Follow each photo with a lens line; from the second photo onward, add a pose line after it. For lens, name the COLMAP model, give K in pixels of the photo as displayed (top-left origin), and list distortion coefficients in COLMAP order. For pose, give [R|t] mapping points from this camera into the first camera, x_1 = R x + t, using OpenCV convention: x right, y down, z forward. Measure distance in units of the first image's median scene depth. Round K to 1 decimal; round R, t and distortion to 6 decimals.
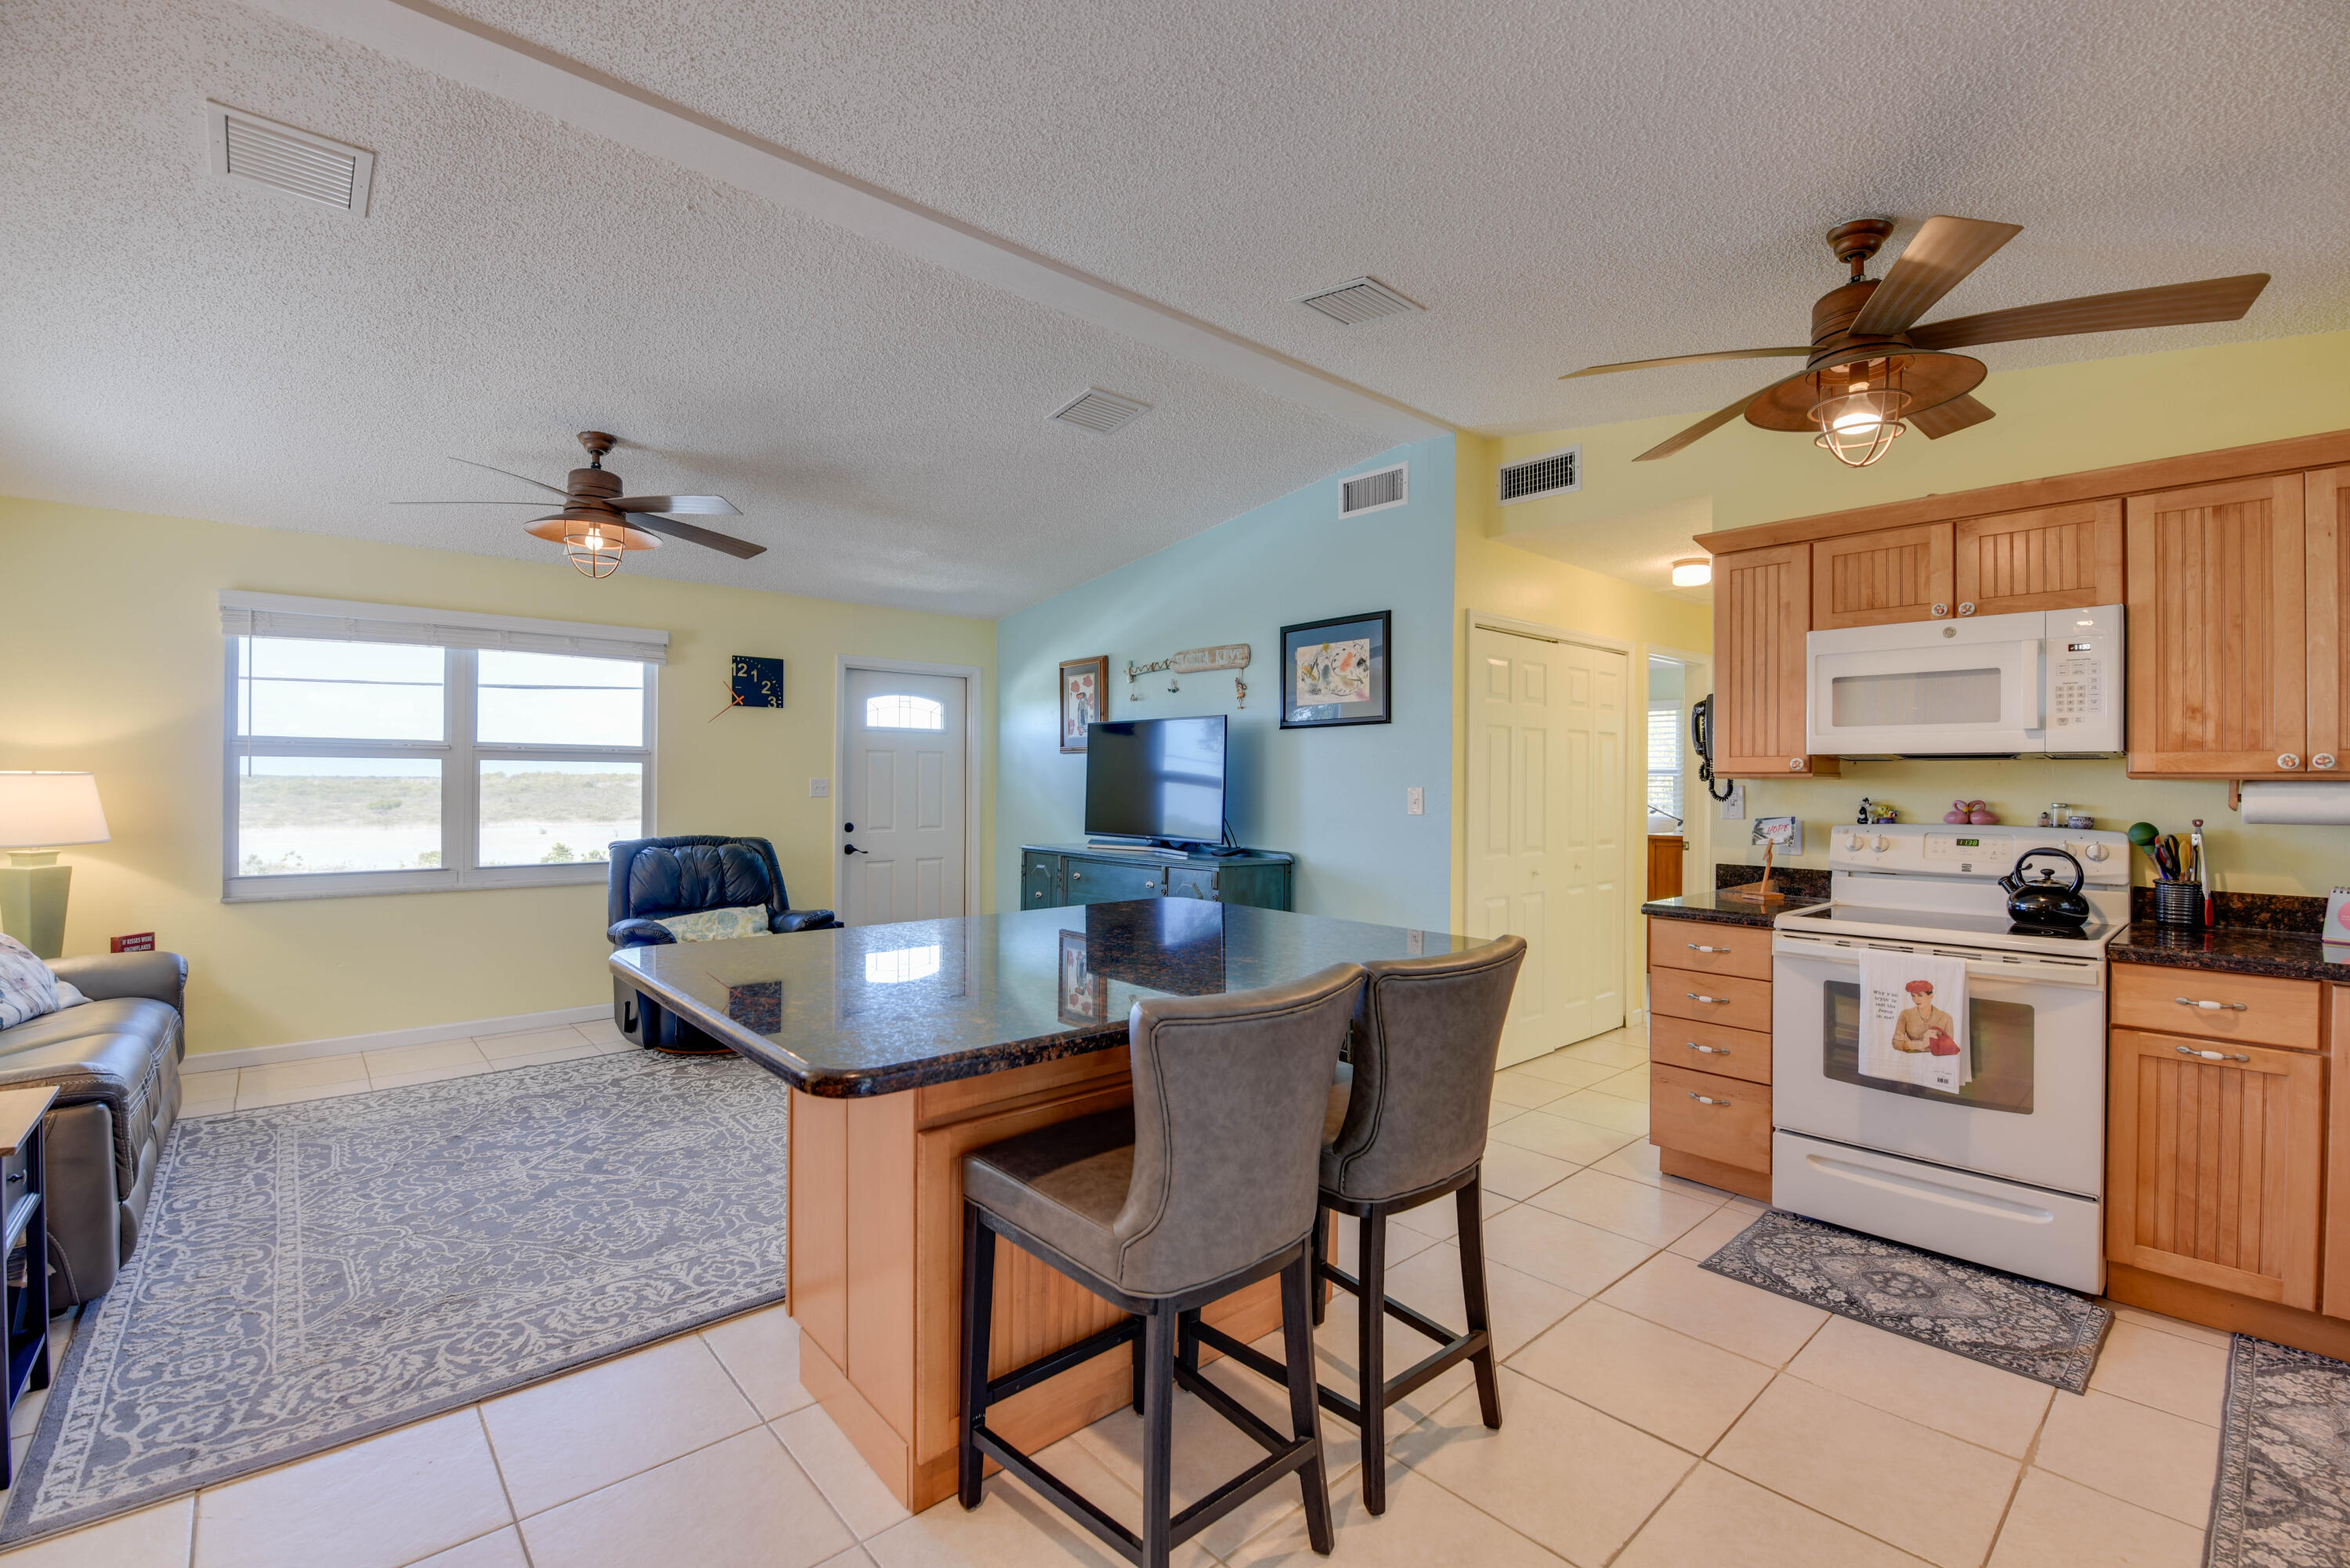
lens RADIAL K [[1008.6, 0, 1175.0], [0, 1008.6, 784.0], [0, 0, 1]] dist [-0.001631, -0.010246]
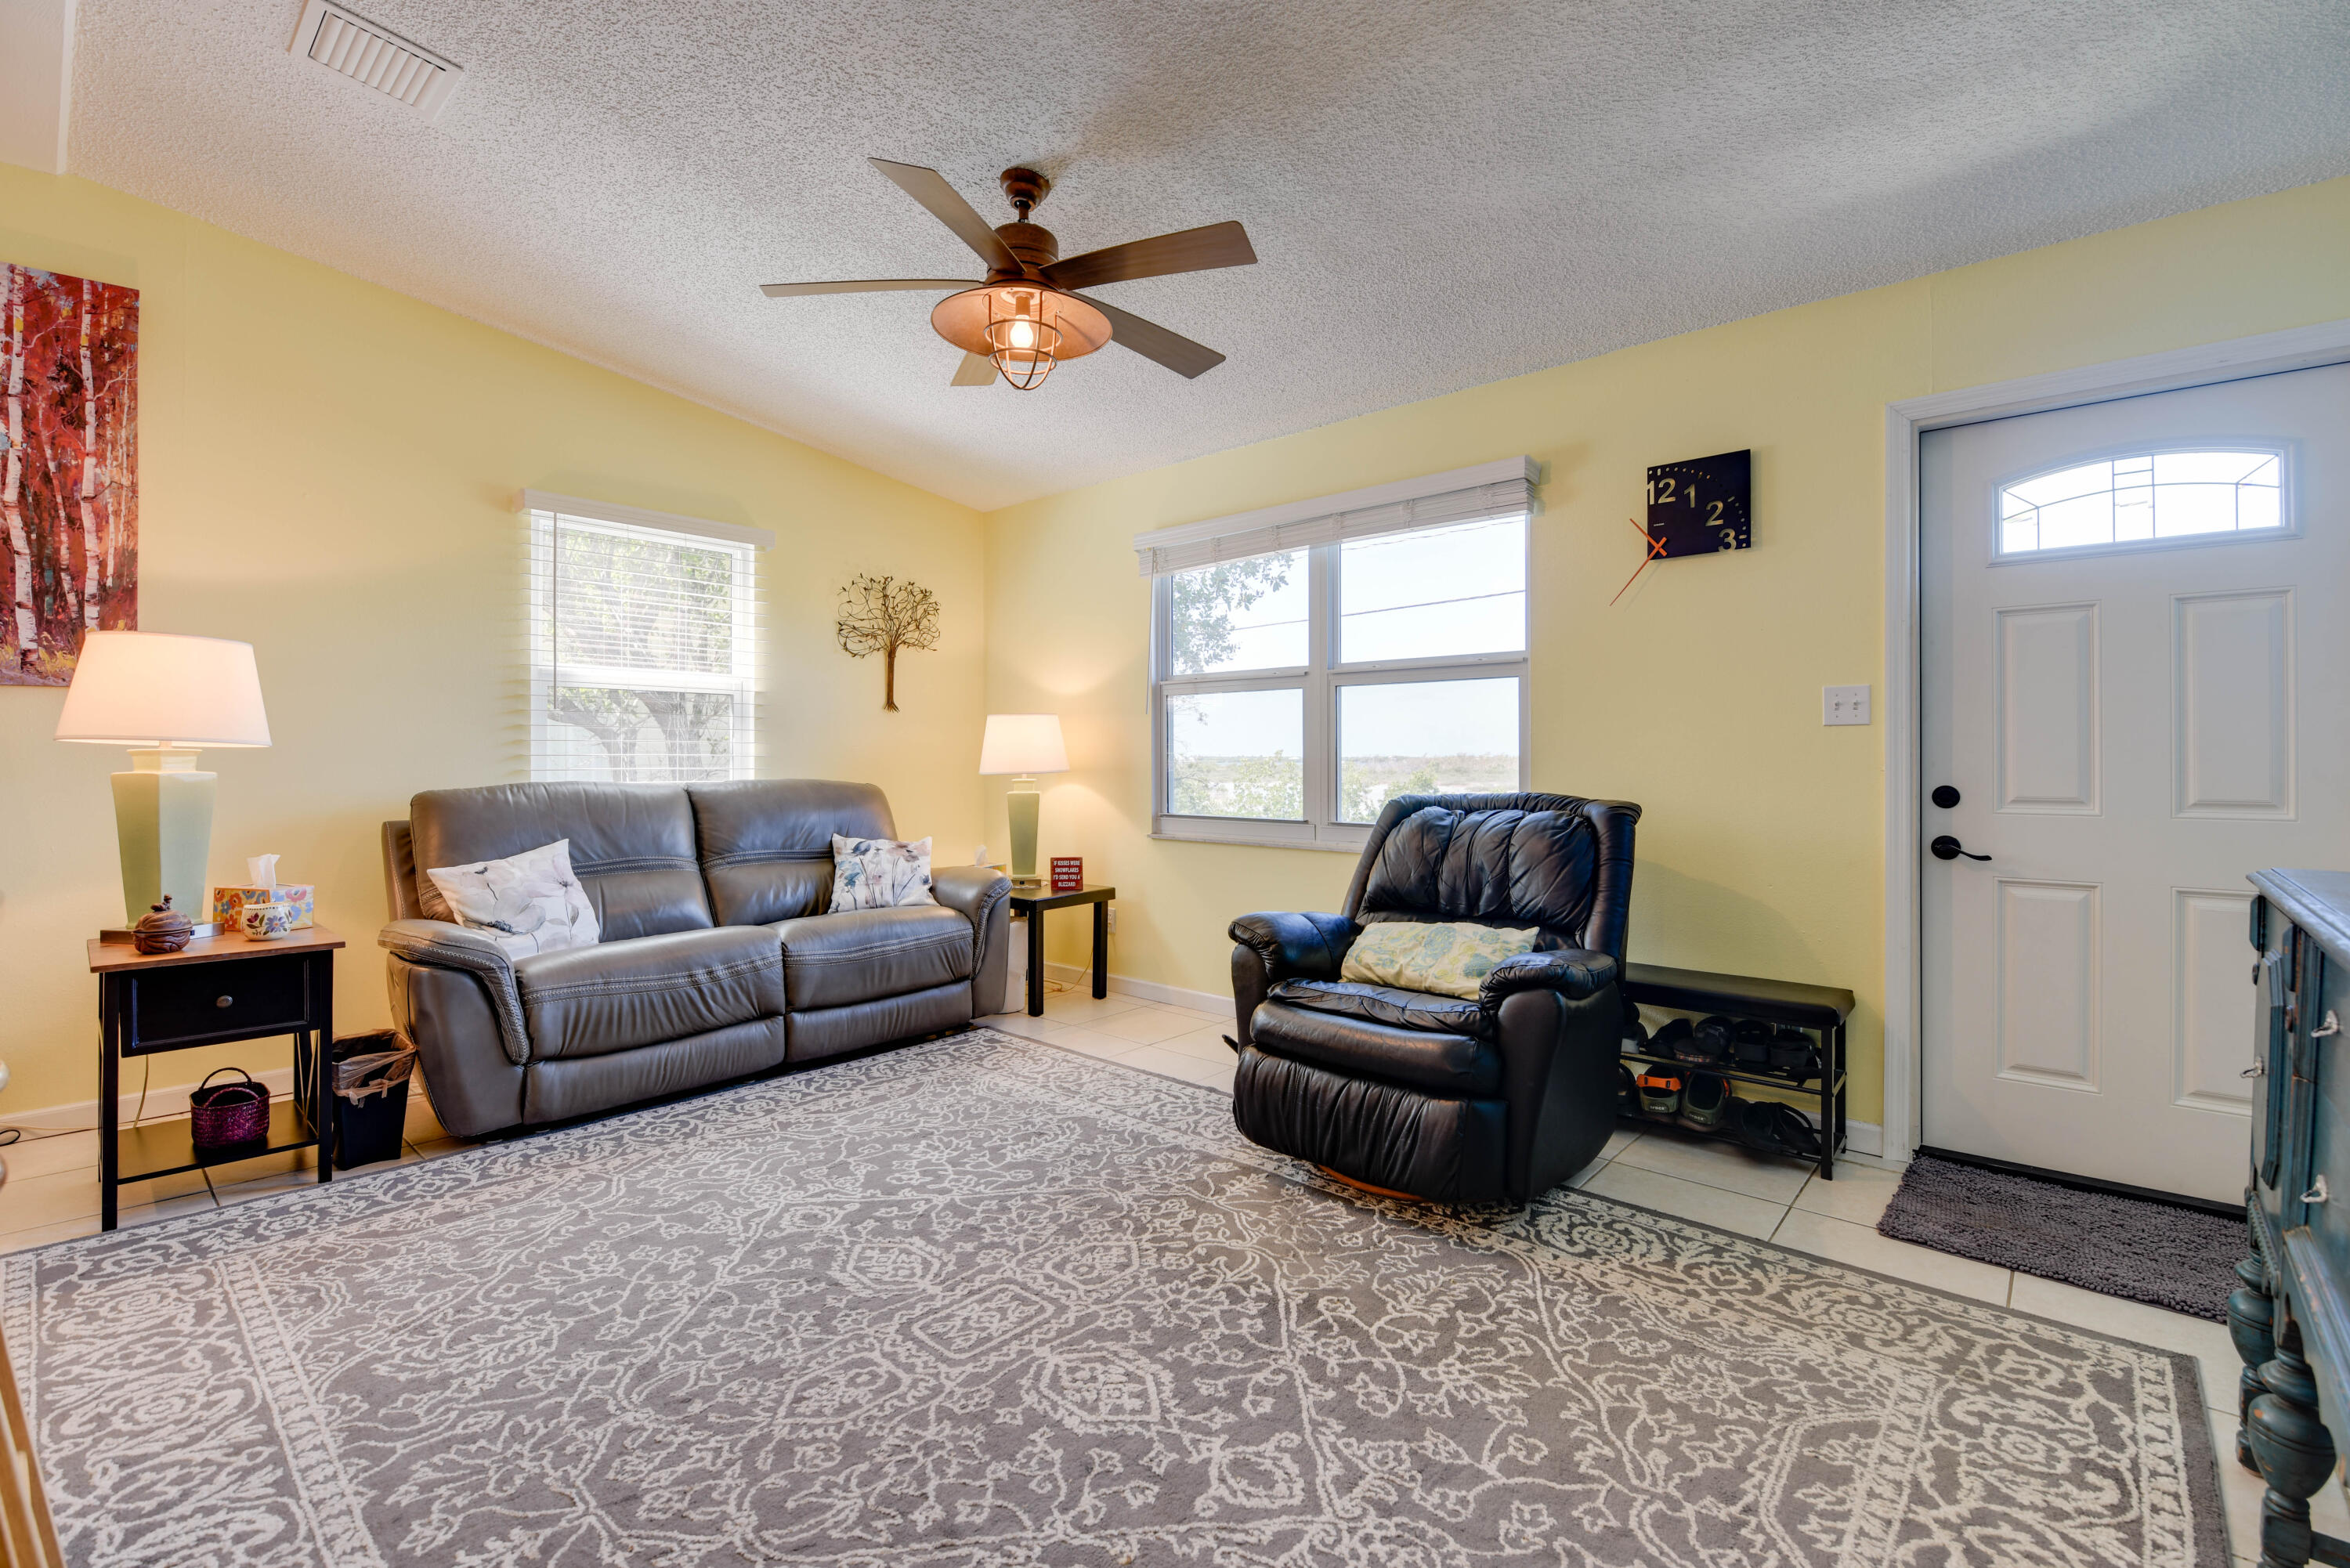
lens RADIAL K [[1035.7, 0, 1174.2], [0, 1035.7, 762.4], [0, 0, 1]] dist [0.000840, -0.011672]
pose [[0.111157, -0.002536, -0.993800, 0.130030], [-0.001256, 0.999996, -0.002692, 0.049487], [0.993802, 0.001547, 0.111153, 1.030904]]
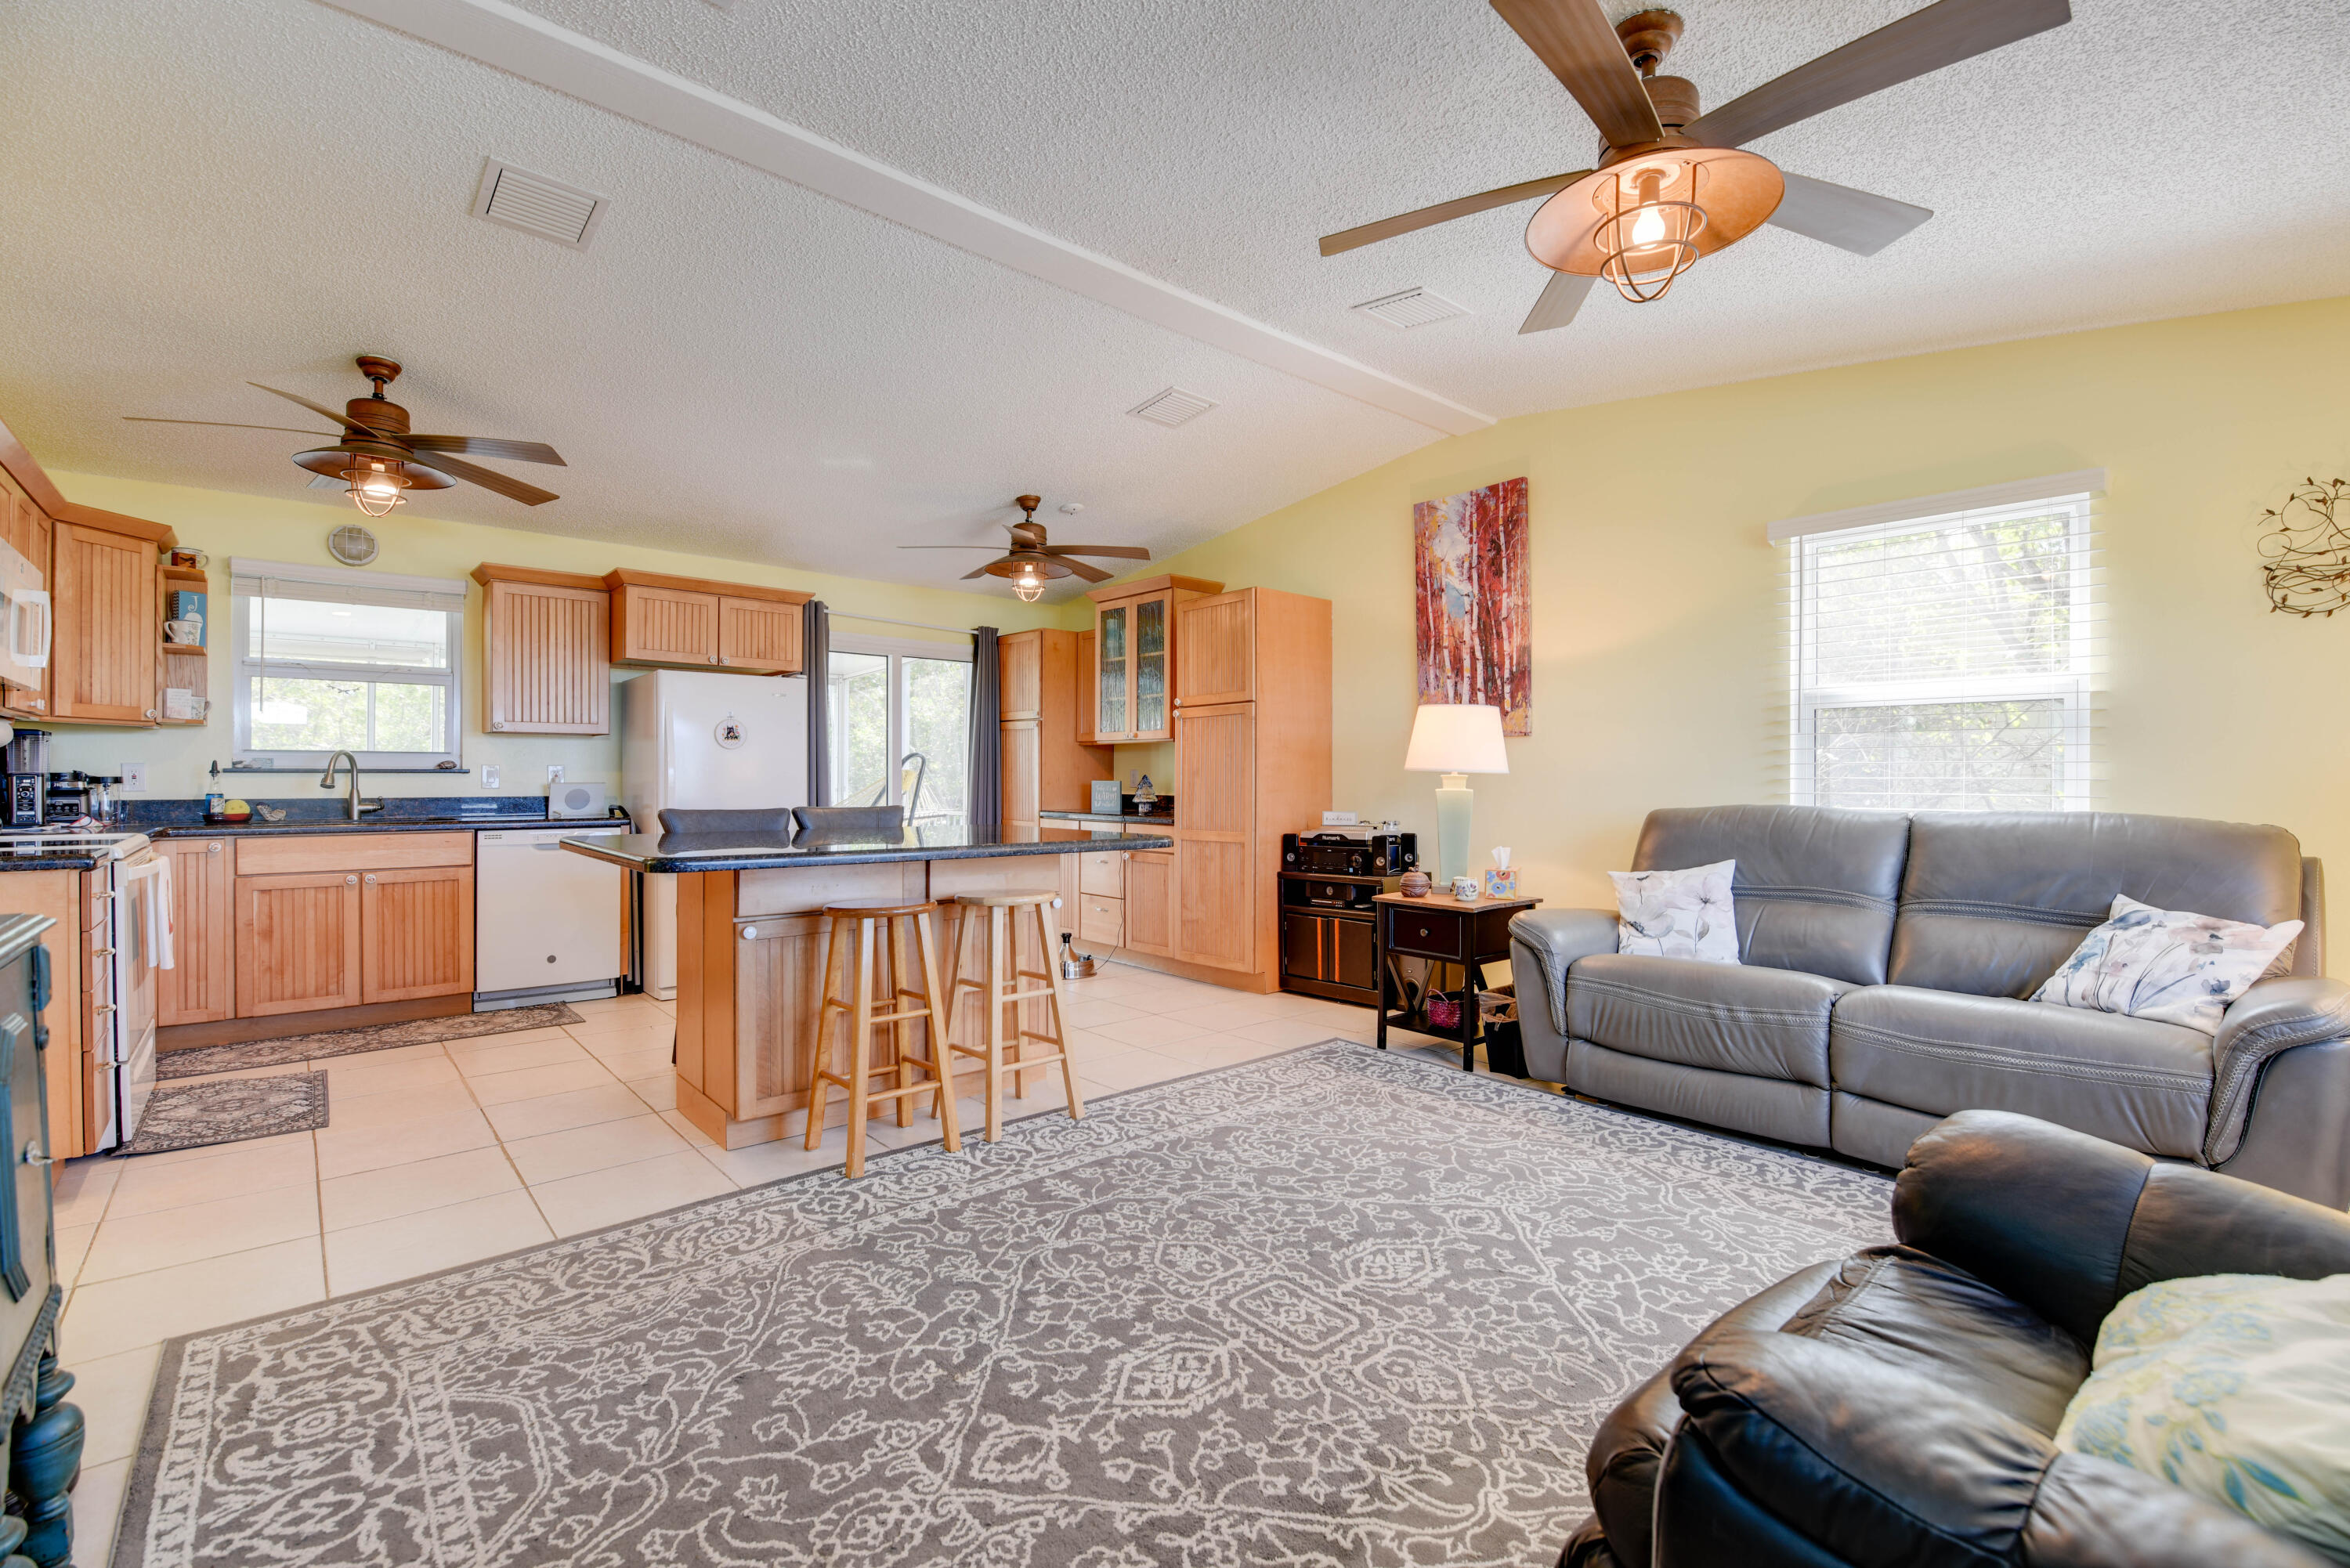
lens RADIAL K [[1008.6, 0, 1175.0], [0, 1008.6, 784.0], [0, 0, 1]] dist [-0.001631, -0.010246]
pose [[-0.999930, -0.008586, 0.008093, -0.341146], [-0.008516, 0.999926, 0.008662, 0.042352], [-0.008167, 0.008592, -0.999930, 1.532196]]
